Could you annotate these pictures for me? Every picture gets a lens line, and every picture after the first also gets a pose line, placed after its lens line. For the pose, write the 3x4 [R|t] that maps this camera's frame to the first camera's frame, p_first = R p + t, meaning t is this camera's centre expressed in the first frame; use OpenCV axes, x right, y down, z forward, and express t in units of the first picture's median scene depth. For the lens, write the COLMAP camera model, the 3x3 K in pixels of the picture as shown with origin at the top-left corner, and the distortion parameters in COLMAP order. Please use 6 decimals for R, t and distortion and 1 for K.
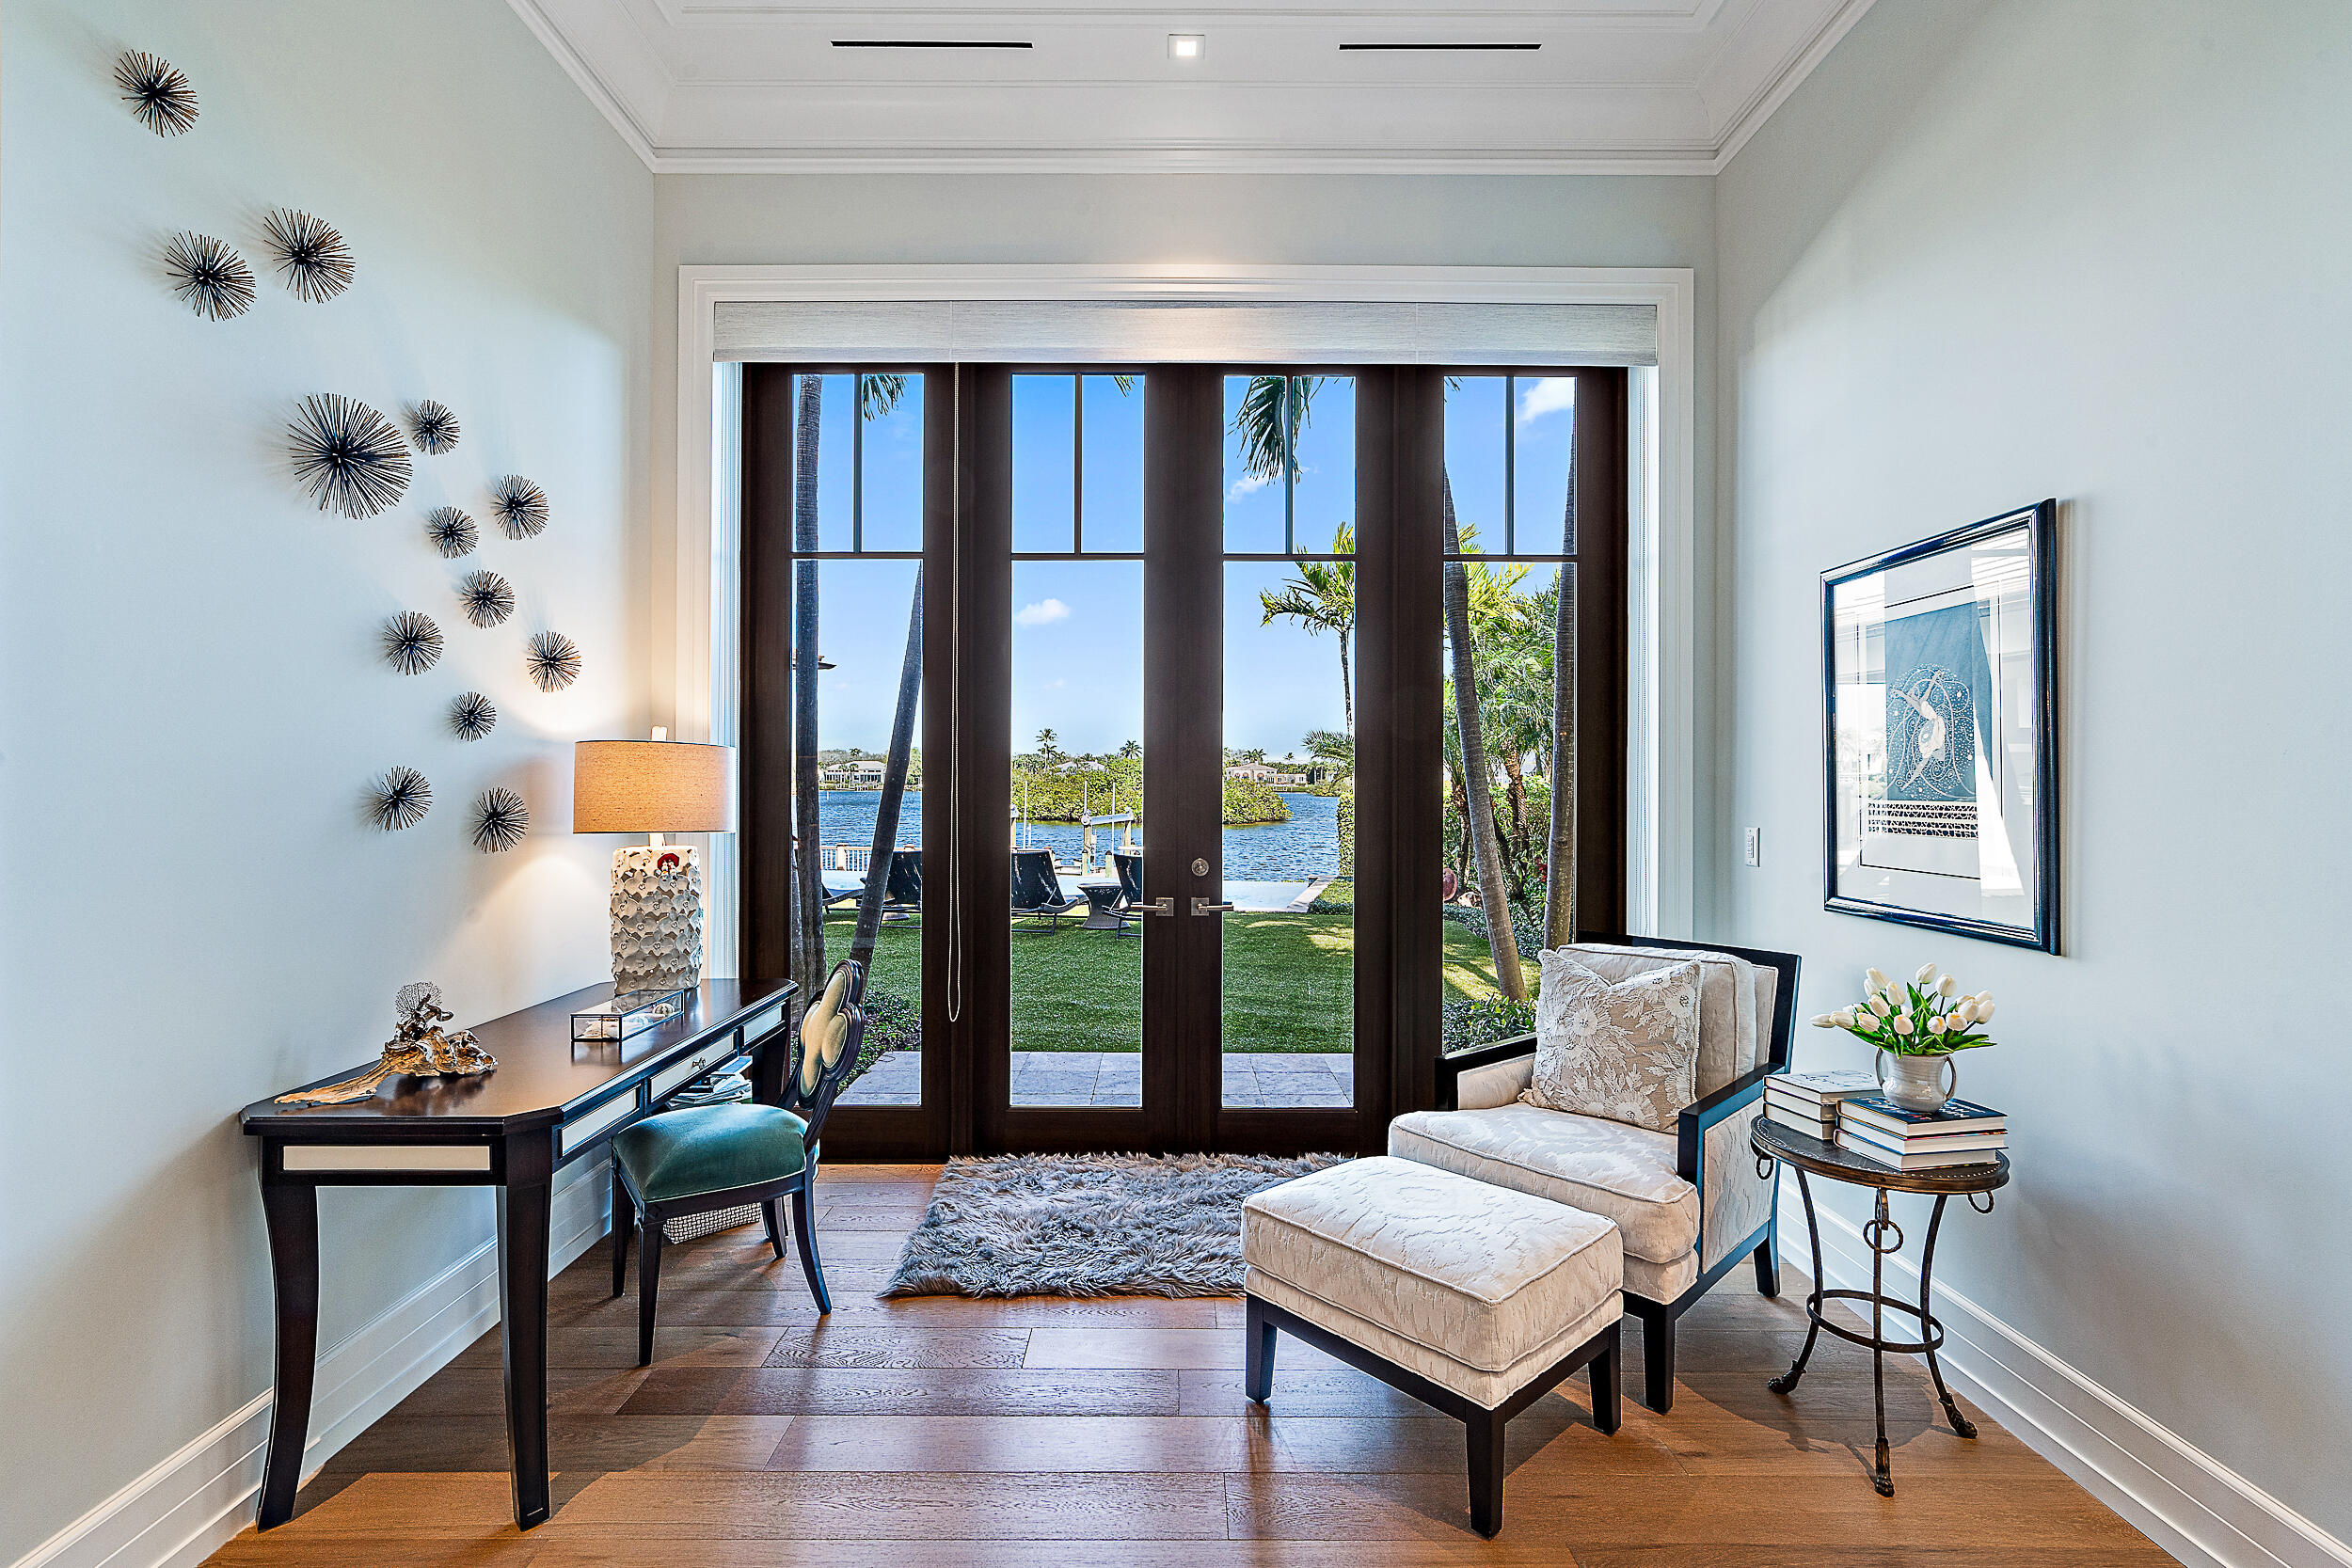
lens RADIAL K [[1065.2, 0, 1180.3], [0, 1065.2, 779.7], [0, 0, 1]] dist [-0.000655, 0.000230]
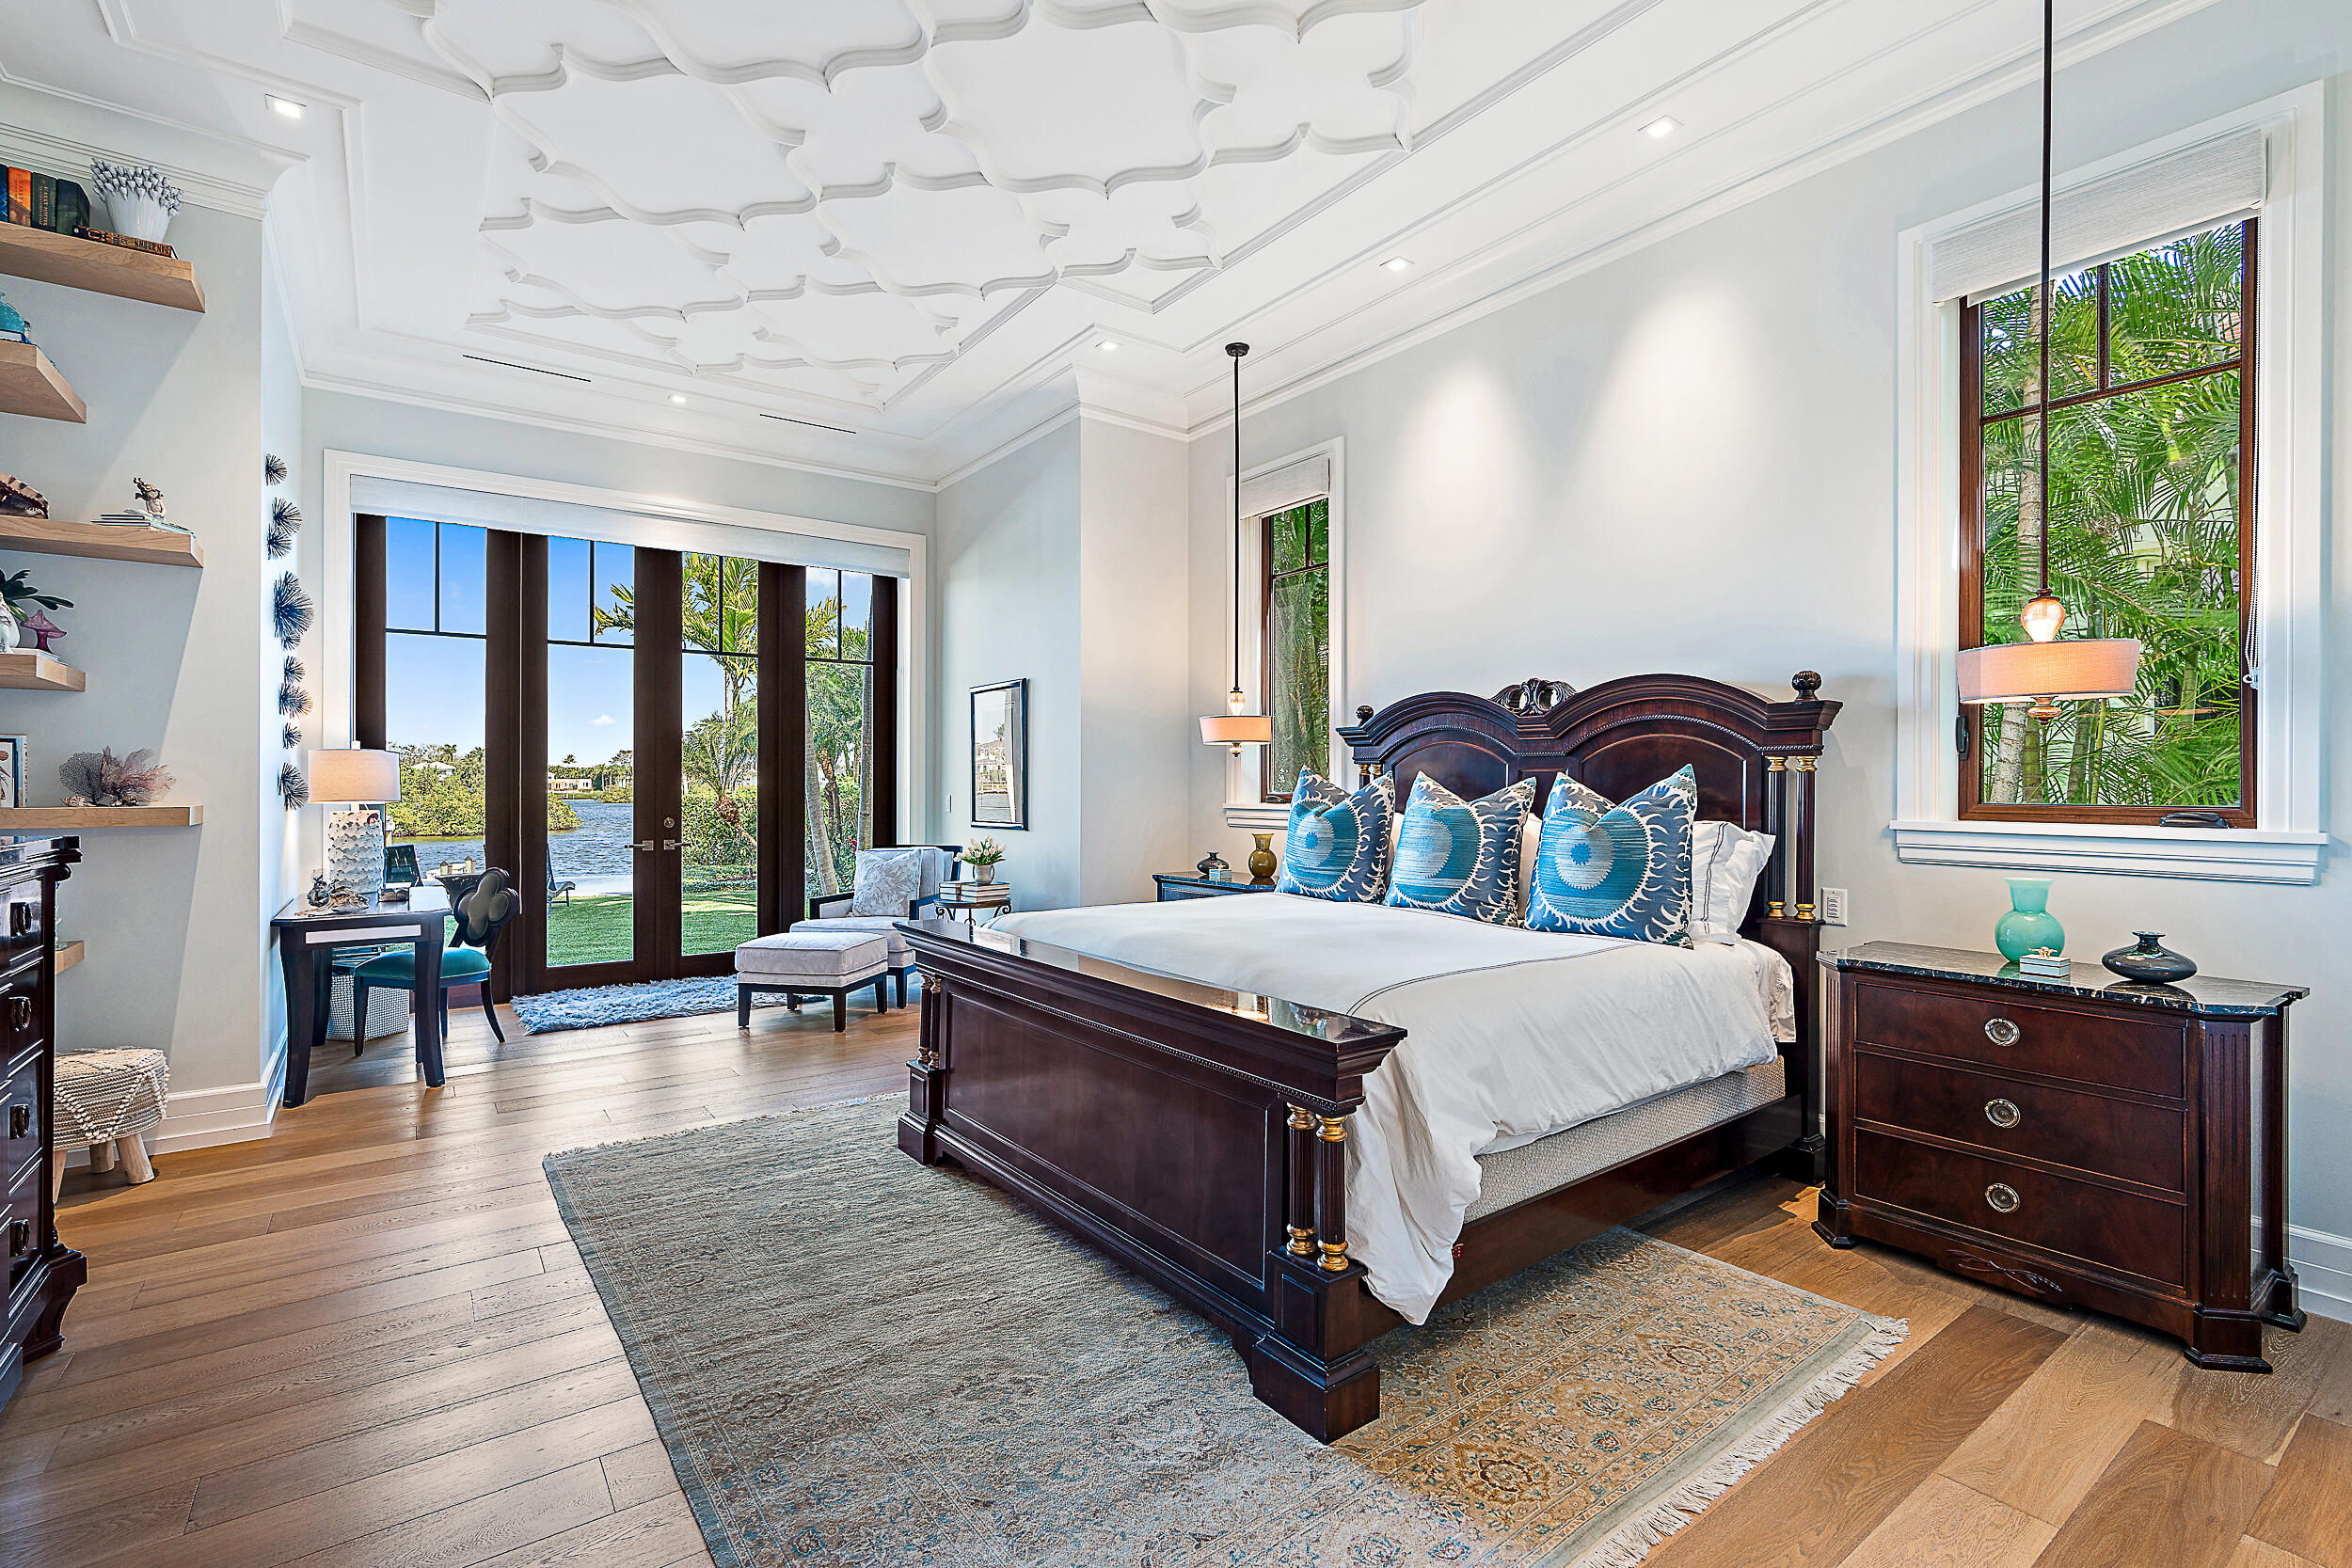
lens RADIAL K [[1065.2, 0, 1180.3], [0, 1065.2, 779.7], [0, 0, 1]] dist [-0.000655, 0.000230]
pose [[0.809255, -0.001189, 0.587456, -0.360622], [0.004122, 0.999985, -0.003654, 0.020199], [-0.587443, 0.005379, 0.809248, -1.027169]]
